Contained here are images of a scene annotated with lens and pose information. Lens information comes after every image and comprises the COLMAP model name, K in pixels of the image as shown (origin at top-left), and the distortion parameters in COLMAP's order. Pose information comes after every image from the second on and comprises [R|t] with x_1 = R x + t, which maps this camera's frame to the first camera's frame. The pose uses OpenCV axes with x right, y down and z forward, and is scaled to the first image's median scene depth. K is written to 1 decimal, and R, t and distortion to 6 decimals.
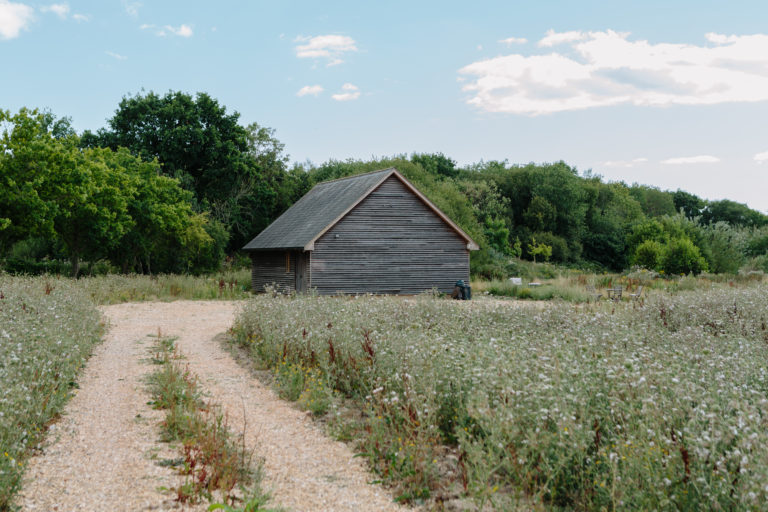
lens RADIAL K [[1174.2, 0, 384.0], [0, 1174.2, 256.0], [0, 0, 1]] dist [-0.026027, -0.019267]
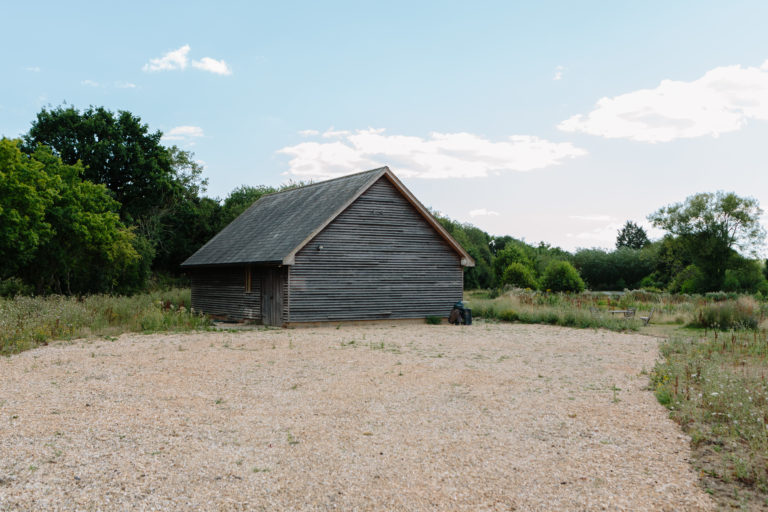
lens RADIAL K [[814.2, 0, 384.0], [0, 814.2, 256.0], [0, 0, 1]] dist [0.112283, -0.481403]
pose [[0.983551, 0.007613, 0.180469, -0.072475], [-0.002997, 0.999662, -0.025838, 0.002298], [-0.180605, 0.024872, 0.983241, 0.323130]]
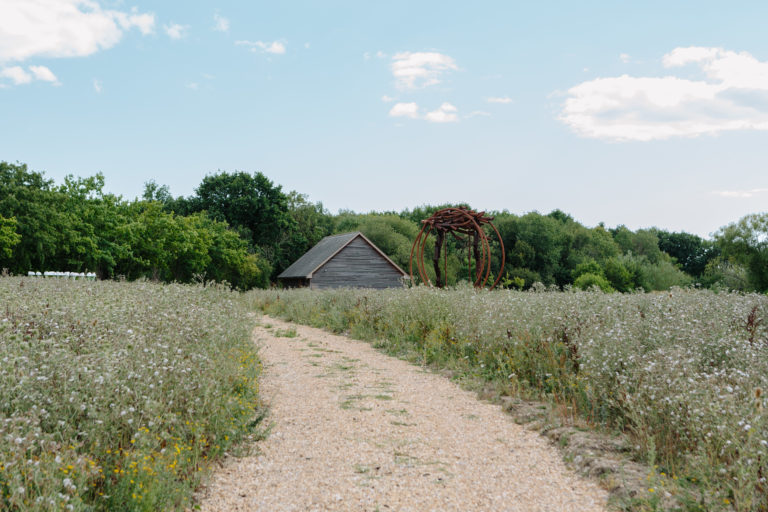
lens RADIAL K [[1174.2, 0, 384.0], [0, 1174.2, 256.0], [0, 0, 1]] dist [-0.026027, -0.019267]
pose [[0.997946, 0.011142, -0.063079, 0.115378], [-0.012861, 0.999555, -0.026904, 0.005696], [0.062751, 0.027660, 0.997646, -0.545265]]
